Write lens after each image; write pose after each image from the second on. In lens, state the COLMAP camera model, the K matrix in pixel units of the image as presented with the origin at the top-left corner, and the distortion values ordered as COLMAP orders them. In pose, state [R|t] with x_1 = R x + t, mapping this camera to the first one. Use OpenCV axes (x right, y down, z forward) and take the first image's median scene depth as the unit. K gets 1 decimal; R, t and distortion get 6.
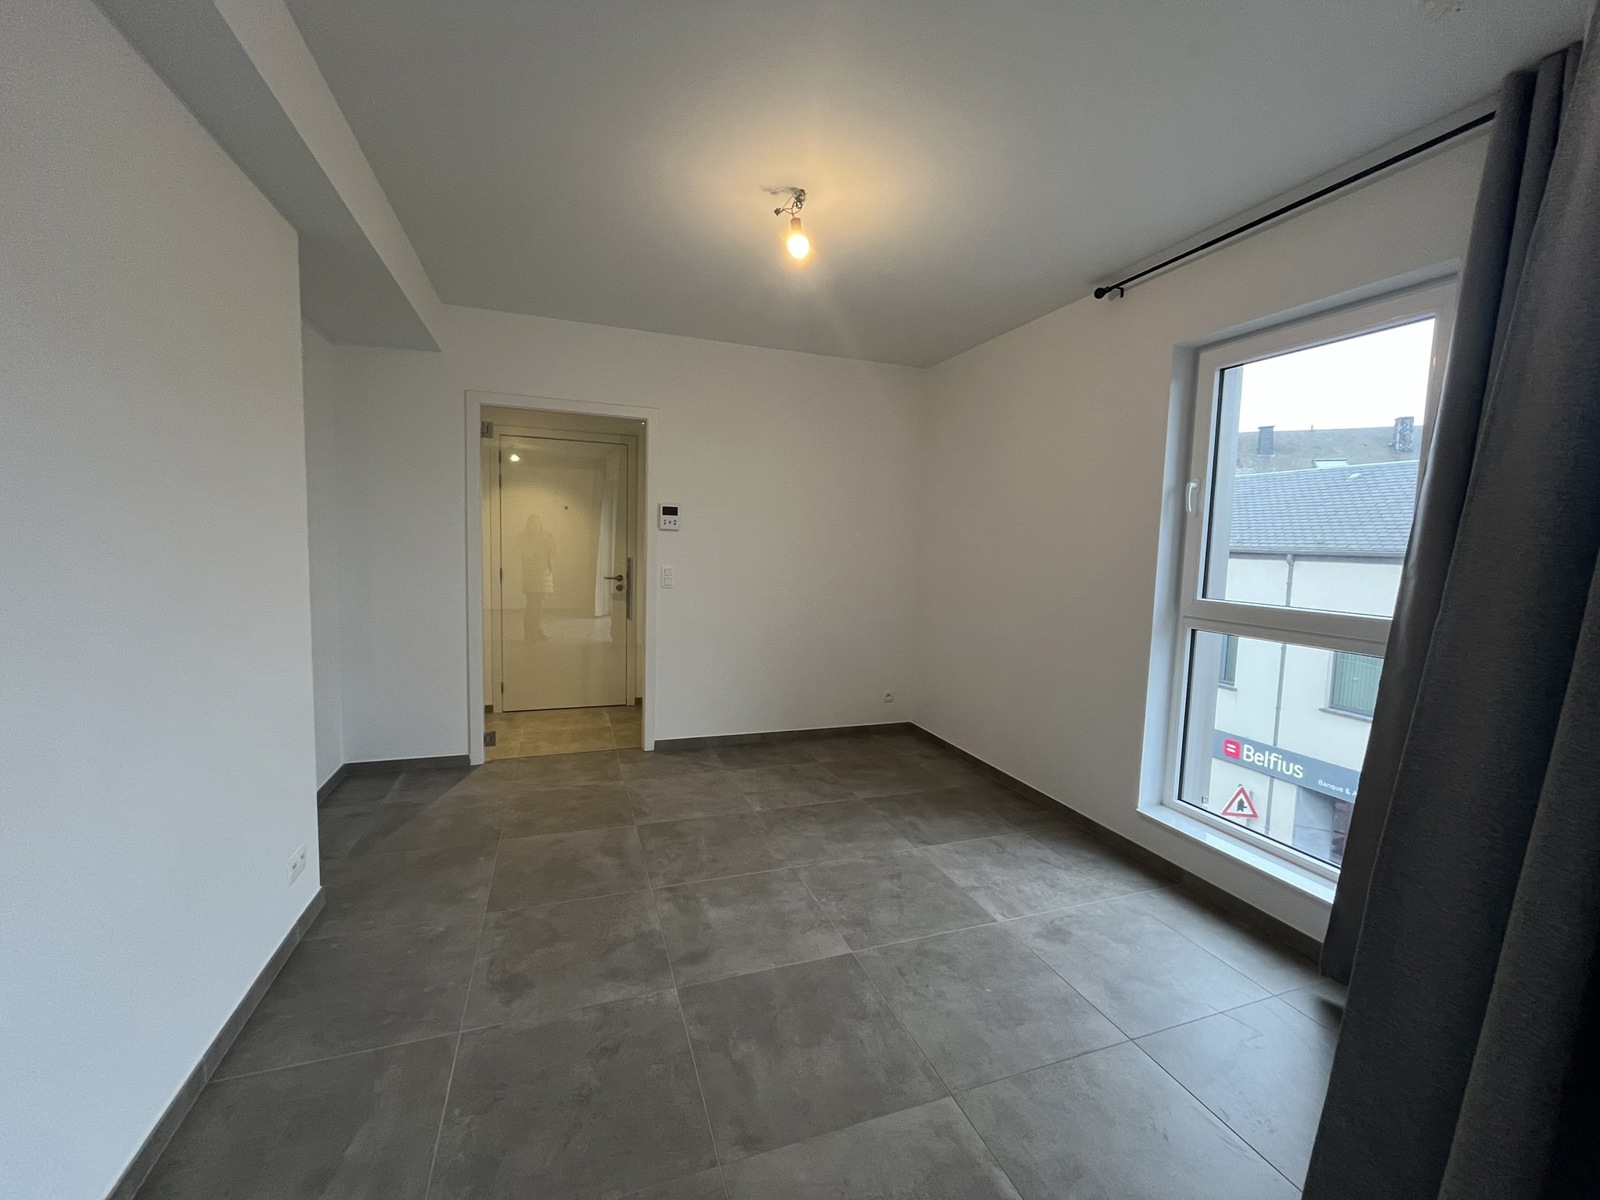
lens RADIAL K [[657.1, 0, 800.0], [0, 657.1, 600.0], [0, 0, 1]] dist [-0.000678, -0.000029]
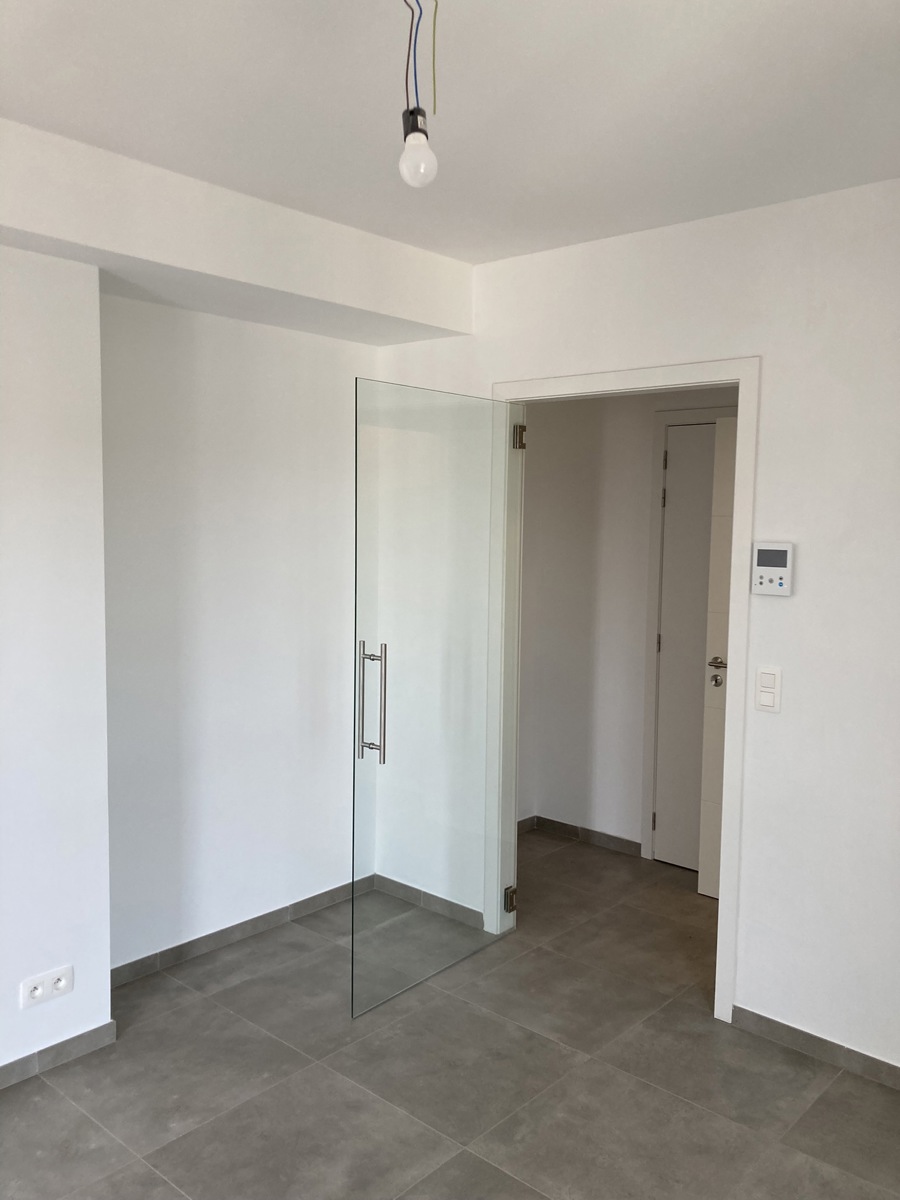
lens RADIAL K [[977.6, 0, 450.0], [0, 977.6, 600.0], [0, 0, 1]] dist [0.025677, 0.000527]
pose [[0.464309, 0.048059, -0.884368, 0.536465], [-0.076179, 0.996993, 0.014184, -0.149065], [0.882391, 0.060784, 0.466574, 0.685832]]
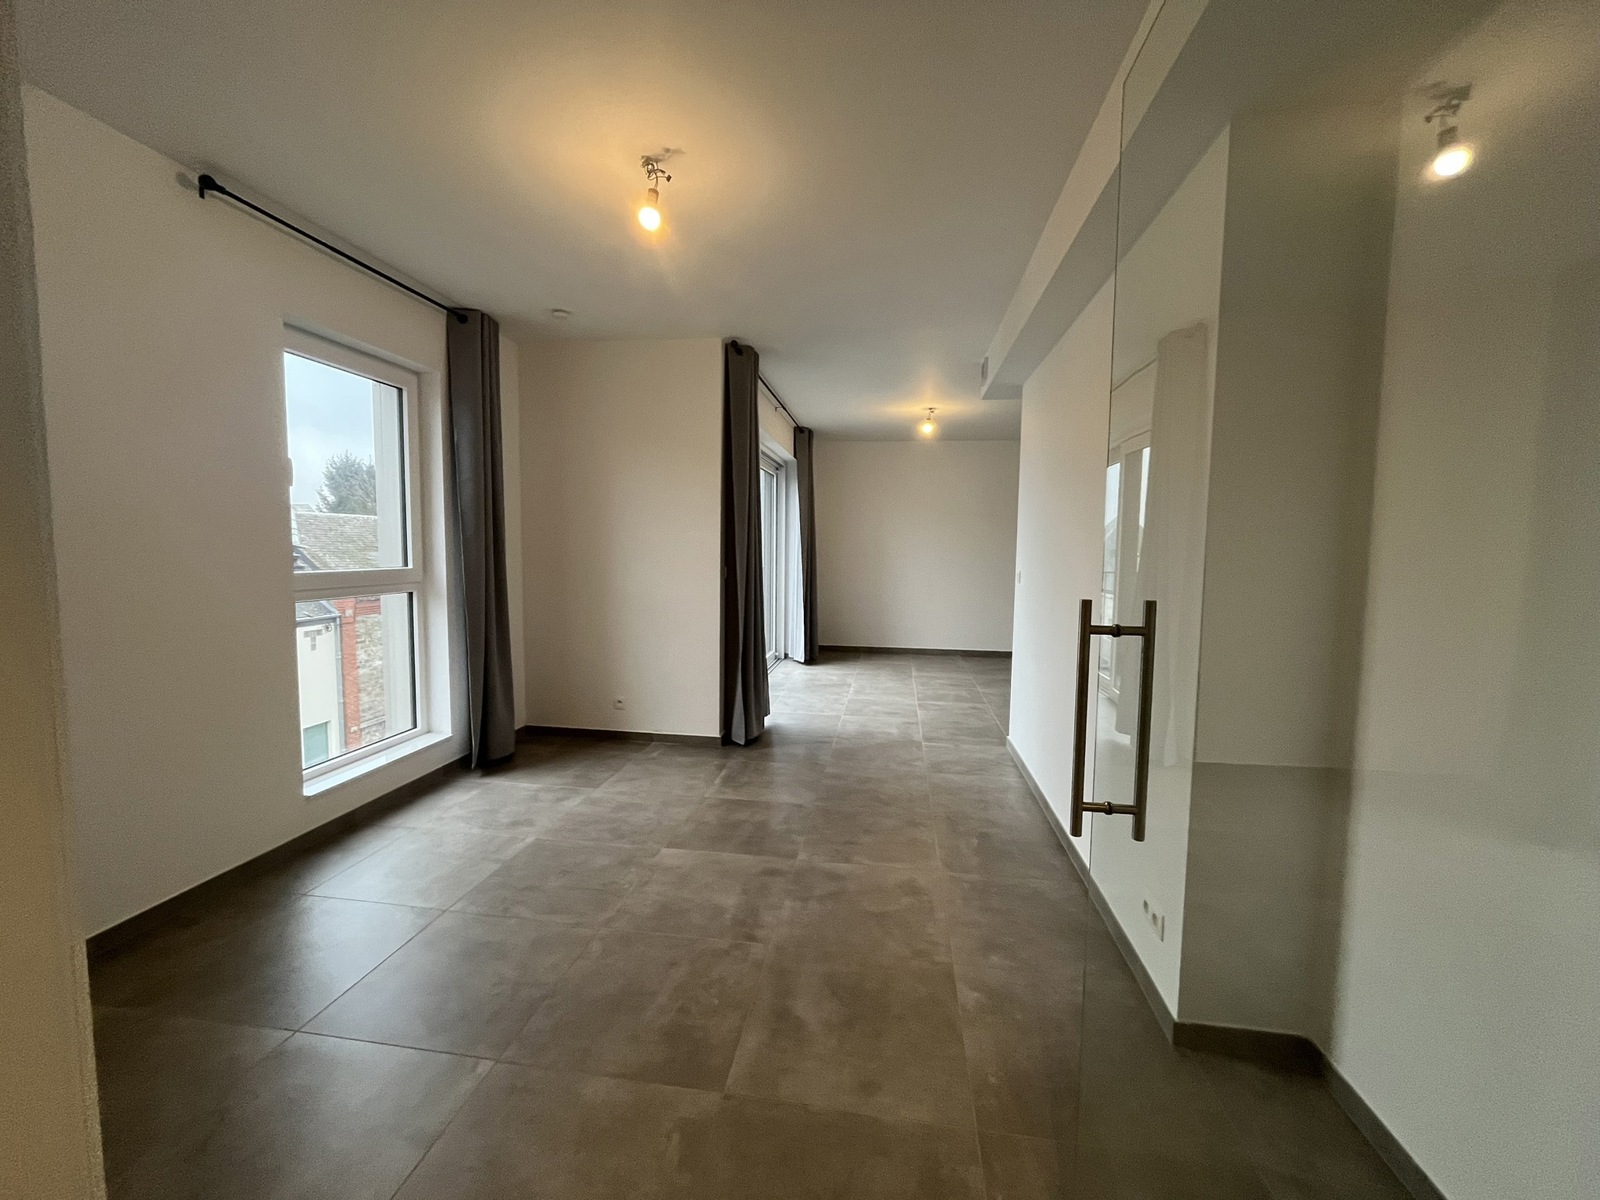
lens RADIAL K [[644.1, 0, 800.8], [0, 644.1, 582.4], [0, 0, 1]] dist [0.009253, 0.000073]
pose [[-0.881054, -0.067927, 0.468112, -0.606120], [0.001555, 0.989214, 0.146470, -0.140779], [-0.473012, 0.129776, -0.871446, 1.612108]]
